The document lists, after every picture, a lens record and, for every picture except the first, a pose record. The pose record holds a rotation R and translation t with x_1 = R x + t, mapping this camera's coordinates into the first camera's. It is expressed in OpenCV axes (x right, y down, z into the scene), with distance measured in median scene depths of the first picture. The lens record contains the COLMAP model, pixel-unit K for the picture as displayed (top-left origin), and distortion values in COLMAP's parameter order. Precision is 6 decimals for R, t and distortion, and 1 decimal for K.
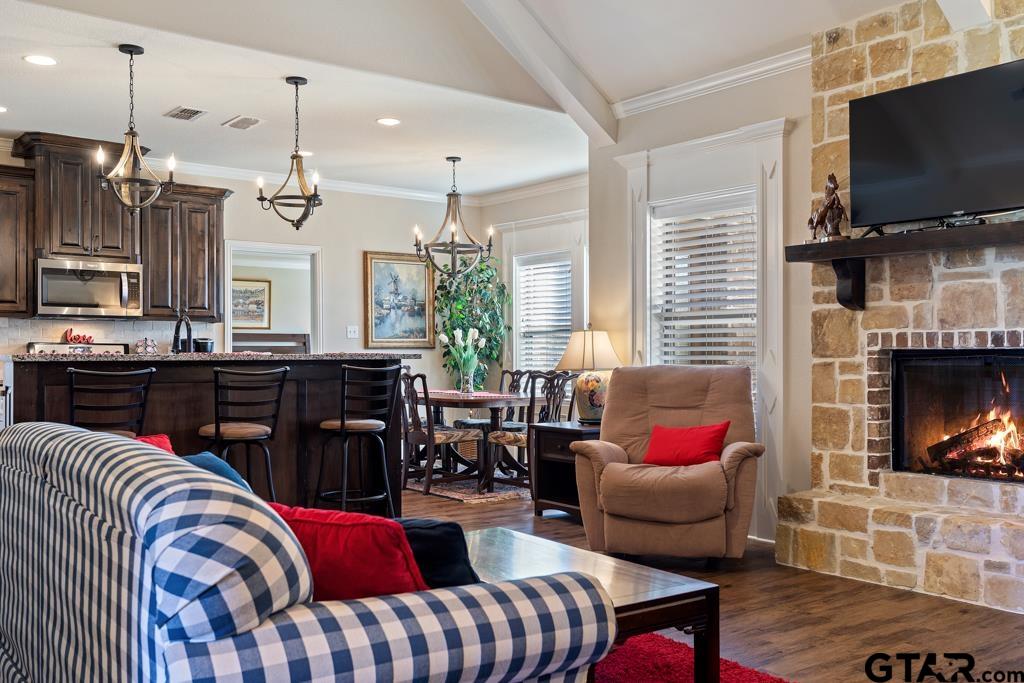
lens RADIAL K [[950.0, 0, 510.5], [0, 950.0, 341.8], [0, 0, 1]] dist [0.009494, 0.000000]
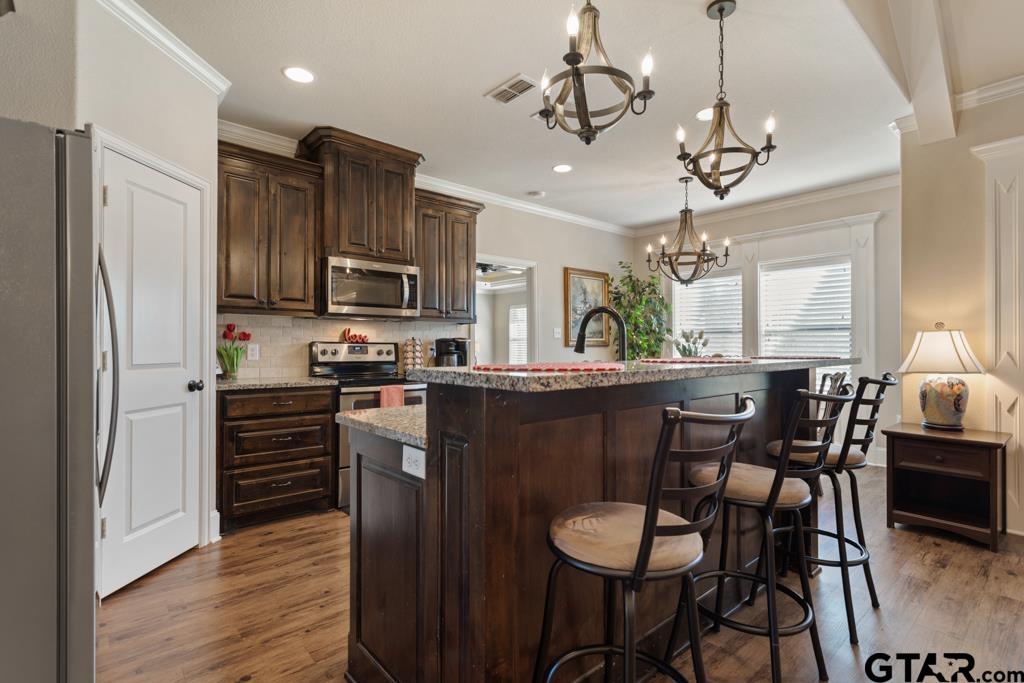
lens RADIAL K [[491.4, 0, 511.8], [0, 491.4, 338.0], [0, 0, 1]] dist [0.002897, 0.002880]
pose [[0.998554, 0.002603, 0.053688, -0.333278], [-0.002358, 0.999987, -0.004630, -0.001372], [-0.053699, 0.004496, 0.998547, 0.483177]]
